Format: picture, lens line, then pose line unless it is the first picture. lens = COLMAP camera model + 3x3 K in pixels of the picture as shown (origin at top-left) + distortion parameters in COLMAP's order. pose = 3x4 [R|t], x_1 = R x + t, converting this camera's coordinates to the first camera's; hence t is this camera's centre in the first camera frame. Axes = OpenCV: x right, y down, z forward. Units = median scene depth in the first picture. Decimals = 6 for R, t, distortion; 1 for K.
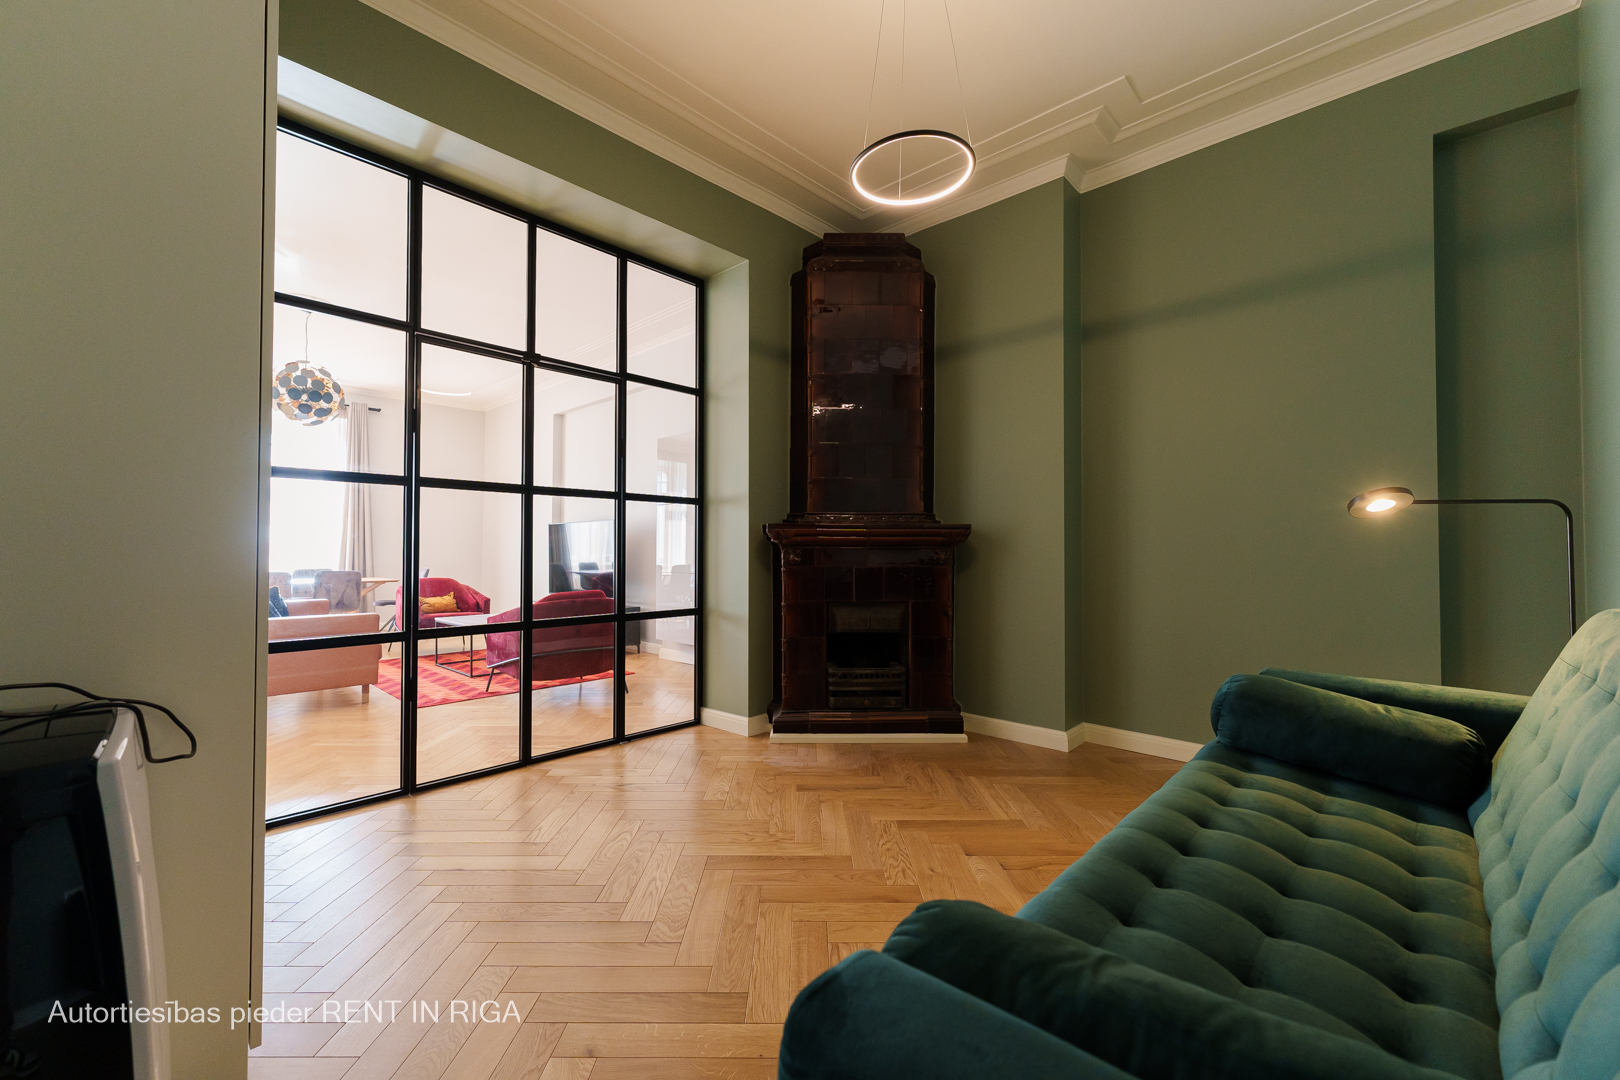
lens RADIAL K [[649.7, 0, 807.2], [0, 649.7, 543.0], [0, 0, 1]] dist [0.001819, 0.000384]
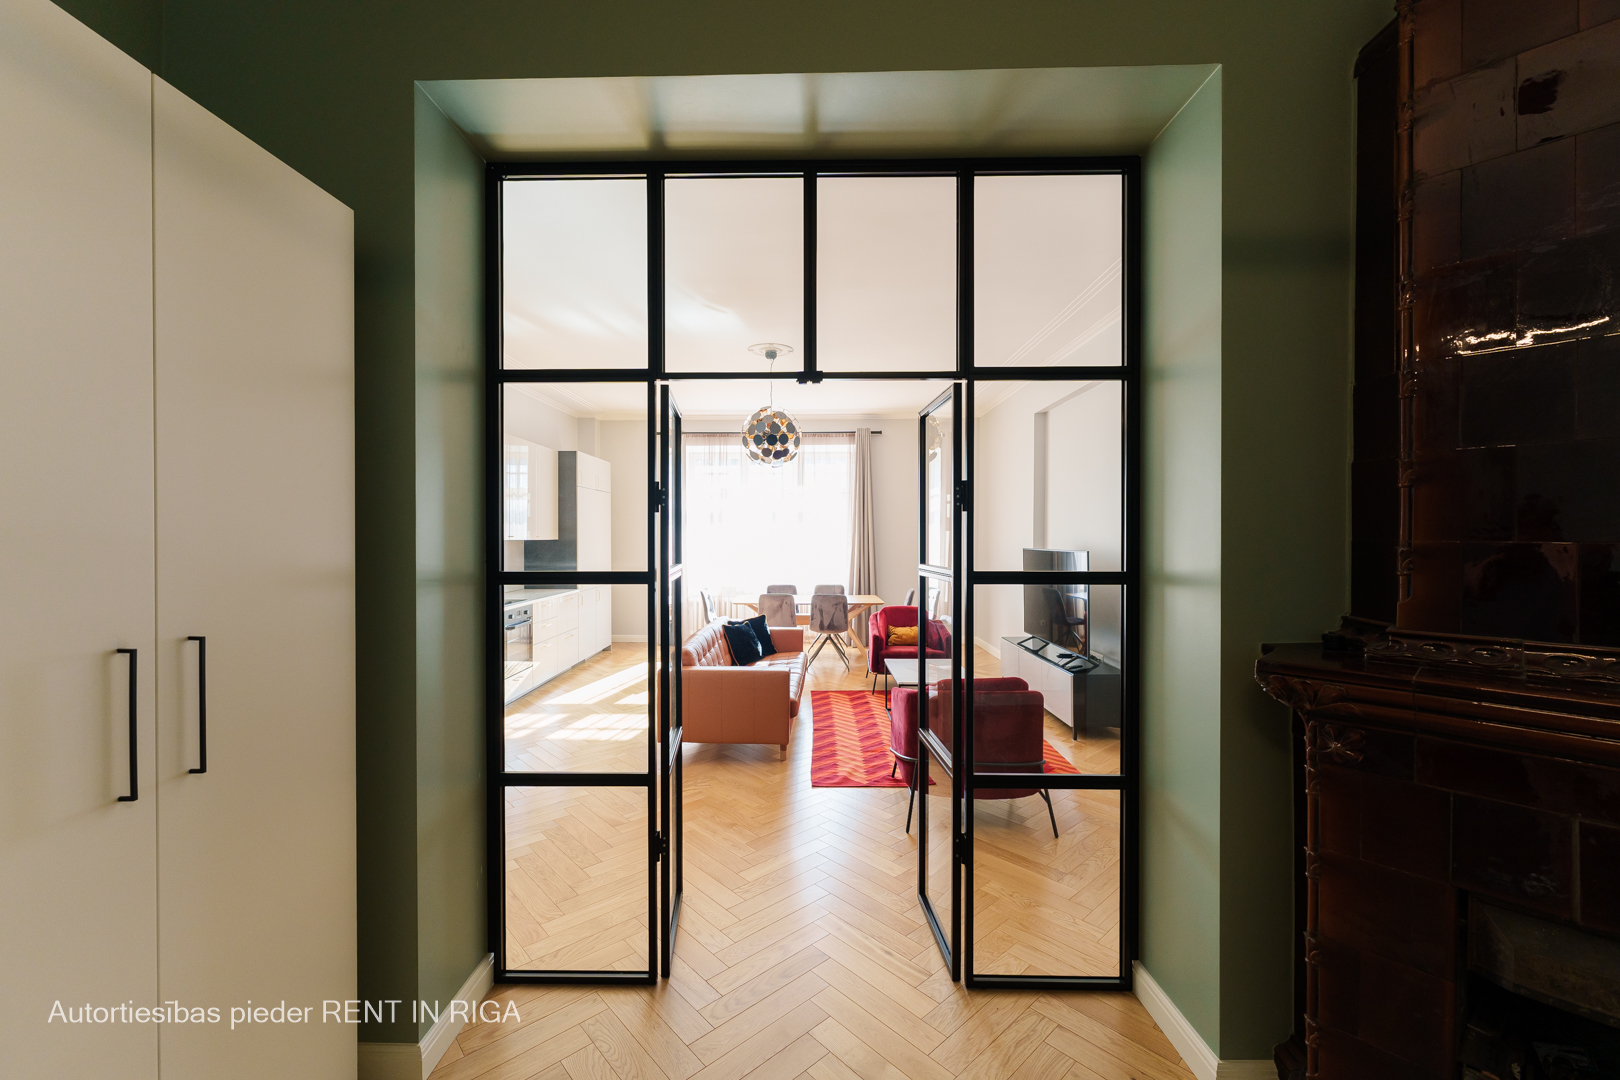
lens RADIAL K [[649.7, 0, 800.8], [0, 649.7, 539.5], [0, 0, 1]] dist [0.001819, 0.000384]
pose [[0.672925, 0.002017, -0.739708, 0.047228], [0.012757, 0.999816, 0.014332, -0.106190], [0.739601, -0.019081, 0.672775, 0.440006]]
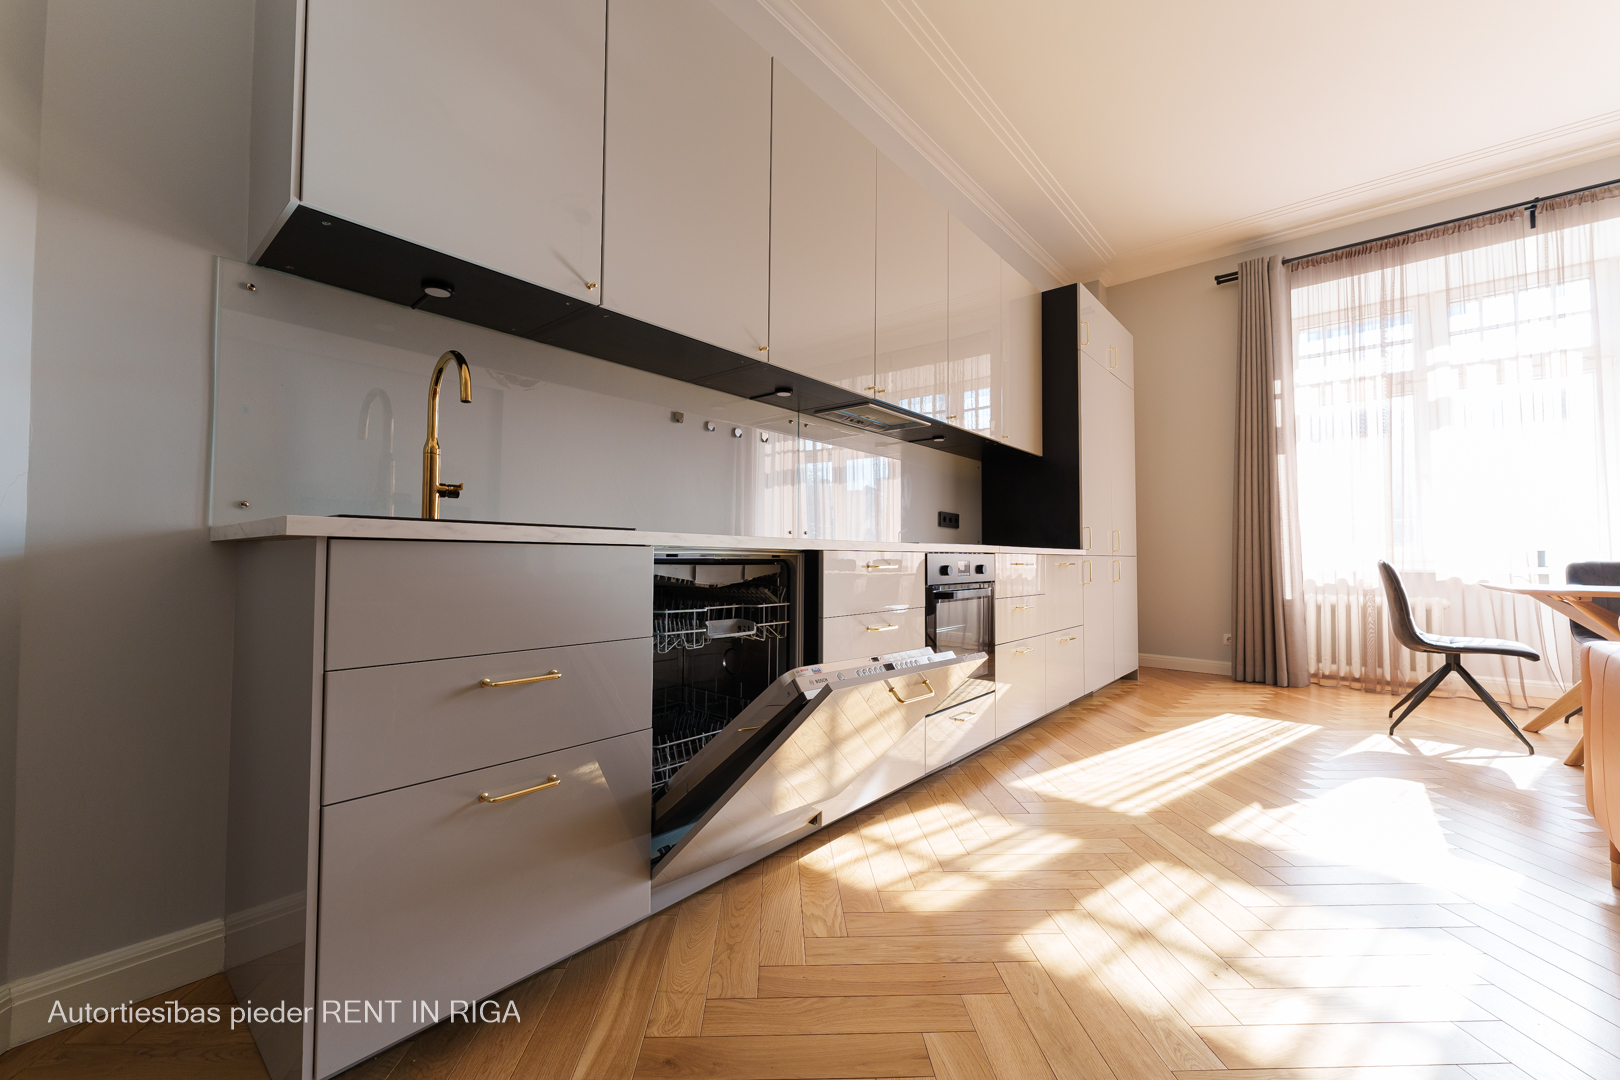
lens RADIAL K [[649.7, 0, 812.7], [0, 649.7, 545.2], [0, 0, 1]] dist [0.001819, 0.000384]
pose [[0.046351, -0.030449, -0.998461, -0.171357], [0.014465, 0.999451, -0.029808, -0.062467], [0.998820, -0.013062, 0.046766, 0.524497]]
